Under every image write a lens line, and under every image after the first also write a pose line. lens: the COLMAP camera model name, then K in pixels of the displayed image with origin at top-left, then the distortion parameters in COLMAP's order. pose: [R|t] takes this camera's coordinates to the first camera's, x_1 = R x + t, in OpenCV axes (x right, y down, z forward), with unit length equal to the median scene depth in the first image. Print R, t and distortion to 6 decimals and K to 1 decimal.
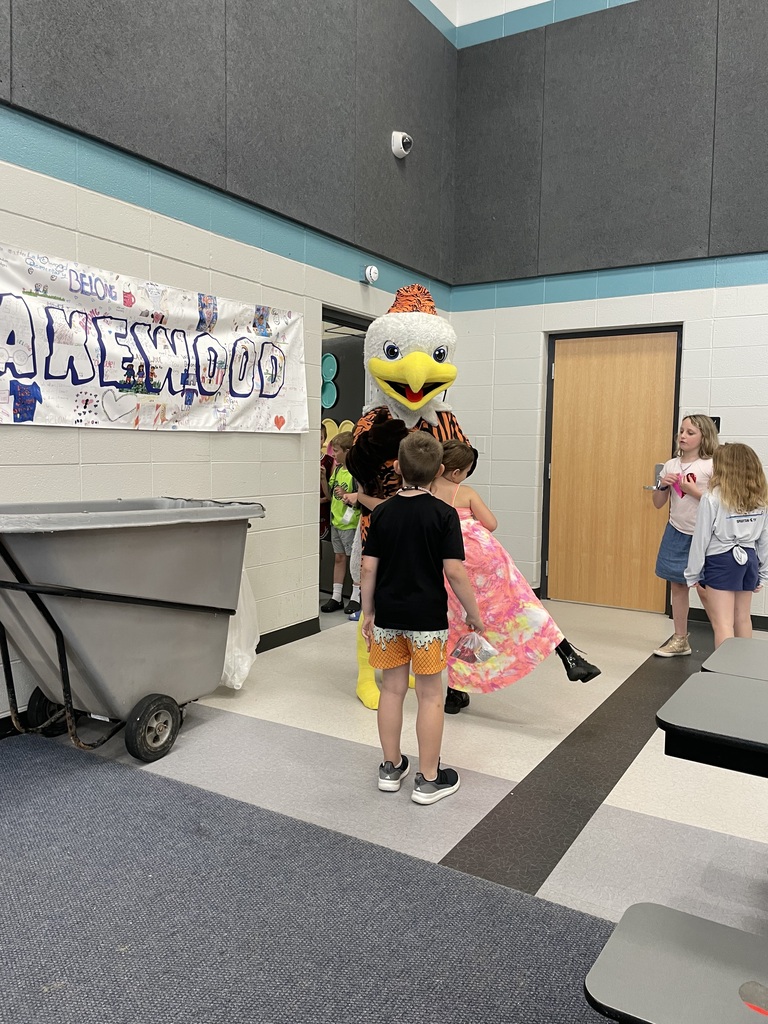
lens RADIAL K [[782.5, 0, 384.2], [0, 782.5, 508.2], [0, 0, 1]] dist [0.085097, -0.124628]
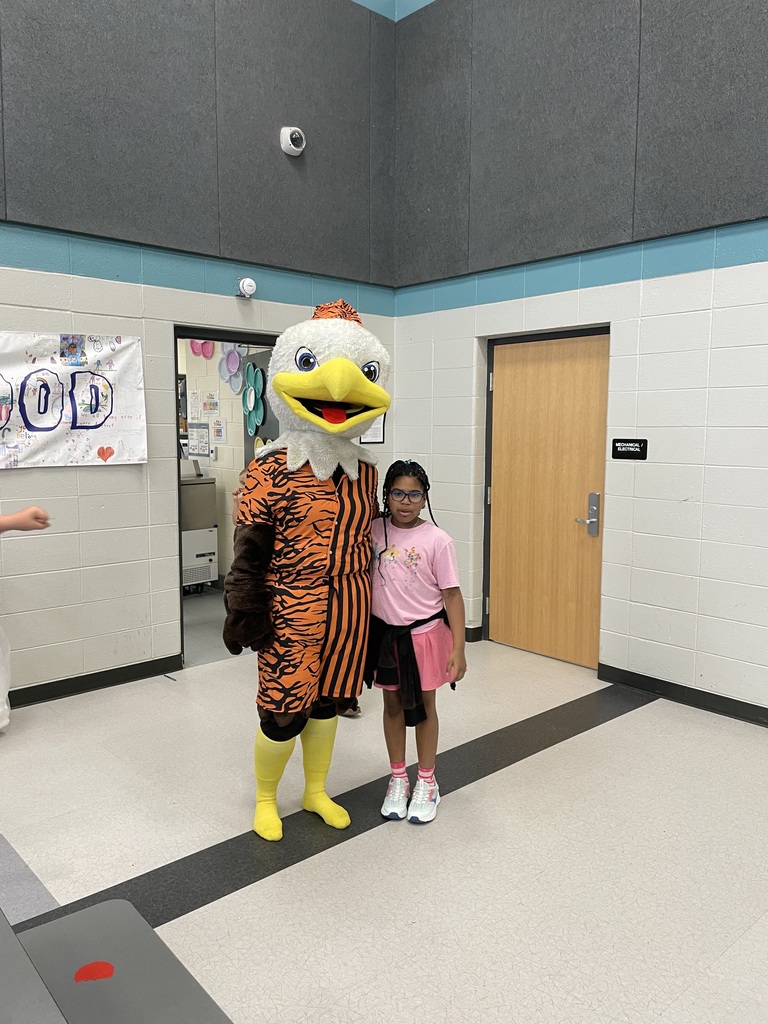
lens RADIAL K [[782.8, 0, 392.2], [0, 782.8, 509.2], [0, 0, 1]] dist [0.081891, -0.120378]
pose [[0.959807, 0.020926, -0.279880, 0.421470], [-0.013815, 0.999530, 0.027356, -0.065408], [0.280321, -0.022389, 0.959645, 0.156493]]
